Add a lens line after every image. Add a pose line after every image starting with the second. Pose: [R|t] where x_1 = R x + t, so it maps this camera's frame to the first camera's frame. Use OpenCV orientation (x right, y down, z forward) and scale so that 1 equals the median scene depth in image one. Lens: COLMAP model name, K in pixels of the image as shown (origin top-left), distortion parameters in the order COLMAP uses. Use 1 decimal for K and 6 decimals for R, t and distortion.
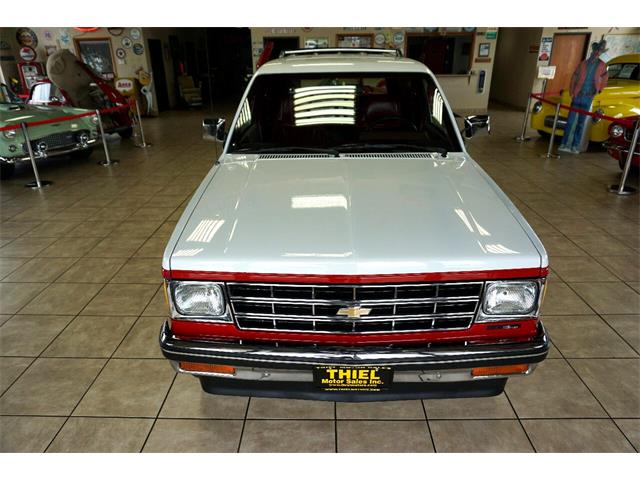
lens RADIAL K [[428.1, 0, 318.2], [0, 428.1, 240.0], [0, 0, 1]] dist [-0.036872, 0.027651]
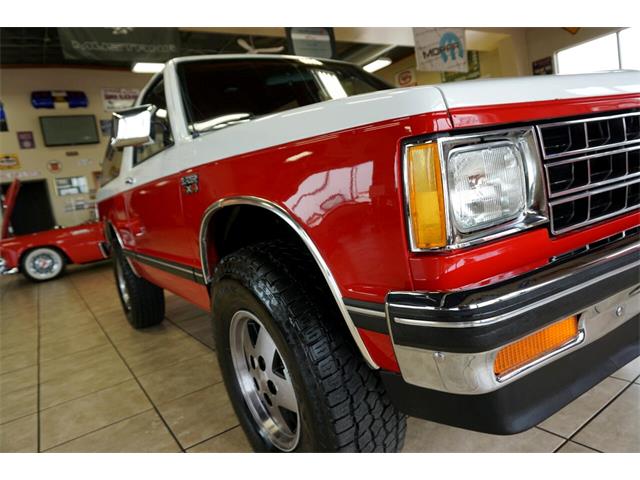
lens RADIAL K [[428.1, 0, 318.2], [0, 428.1, 240.0], [0, 0, 1]] dist [-0.036872, 0.027651]
pose [[0.810413, -0.184057, 0.556196, -0.523984], [0.363386, 0.902601, -0.230787, 0.176322], [-0.459545, 0.389147, 0.798363, 0.572777]]
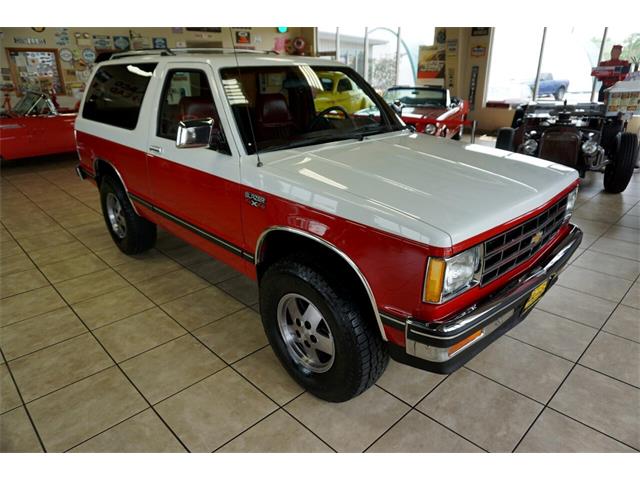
lens RADIAL K [[428.1, 0, 318.2], [0, 428.1, 240.0], [0, 0, 1]] dist [-0.036872, 0.027651]
pose [[0.701794, -0.256978, 0.664415, -0.869237], [0.290129, 0.954919, 0.062886, -0.066206], [-0.650623, 0.148633, 0.744714, 0.361796]]
